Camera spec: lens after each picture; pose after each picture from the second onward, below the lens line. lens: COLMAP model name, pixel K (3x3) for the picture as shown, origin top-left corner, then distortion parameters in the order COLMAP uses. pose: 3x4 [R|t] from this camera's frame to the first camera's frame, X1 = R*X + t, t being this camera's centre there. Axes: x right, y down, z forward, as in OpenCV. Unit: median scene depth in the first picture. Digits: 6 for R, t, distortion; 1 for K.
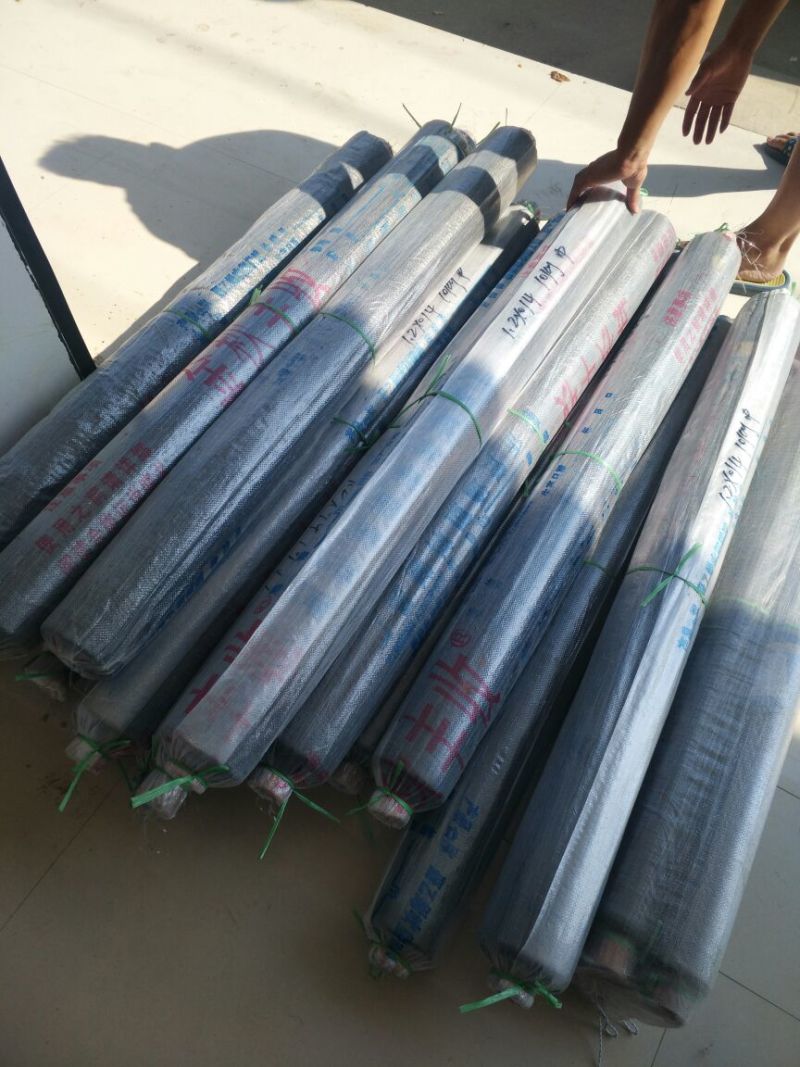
lens RADIAL K [[791.5, 0, 392.7], [0, 791.5, 531.1], [0, 0, 1]] dist [0.004990, -0.011556]
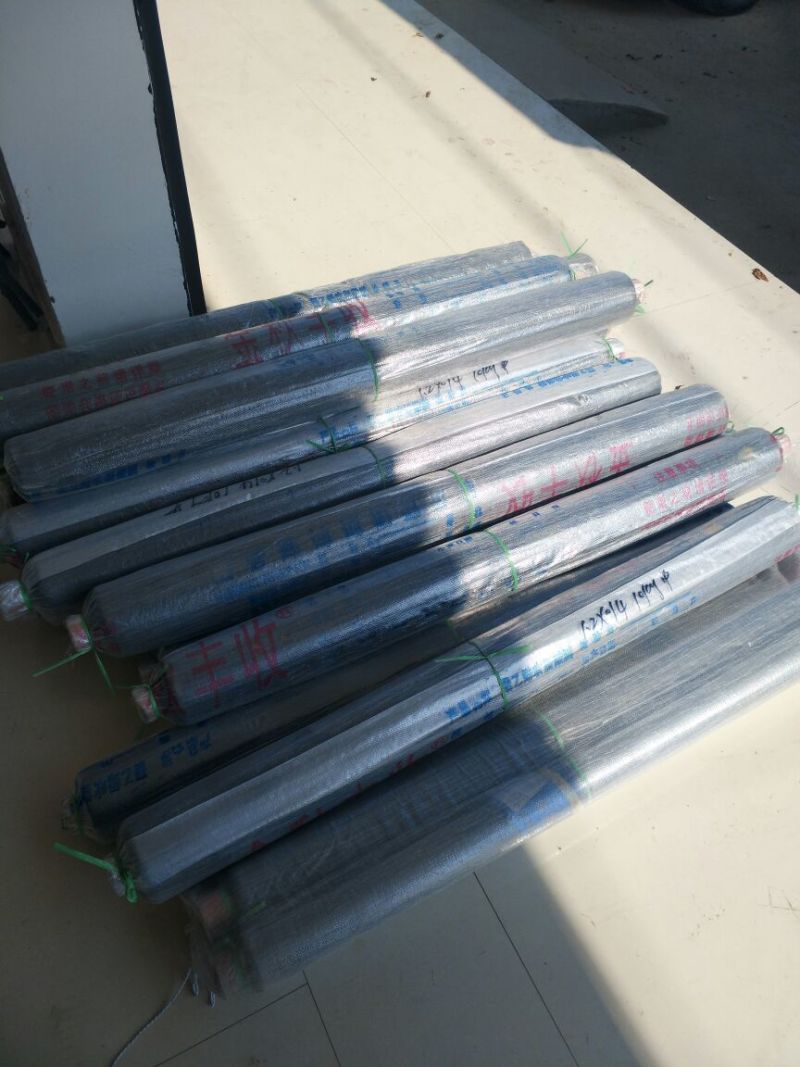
lens RADIAL K [[791.5, 0, 392.7], [0, 791.5, 531.1], [0, 0, 1]] dist [0.004990, -0.011556]
pose [[0.849582, 0.431065, -0.303961, 0.408209], [-0.471719, 0.878787, -0.072211, 0.034678], [0.235989, 0.204734, 0.949944, -0.044605]]
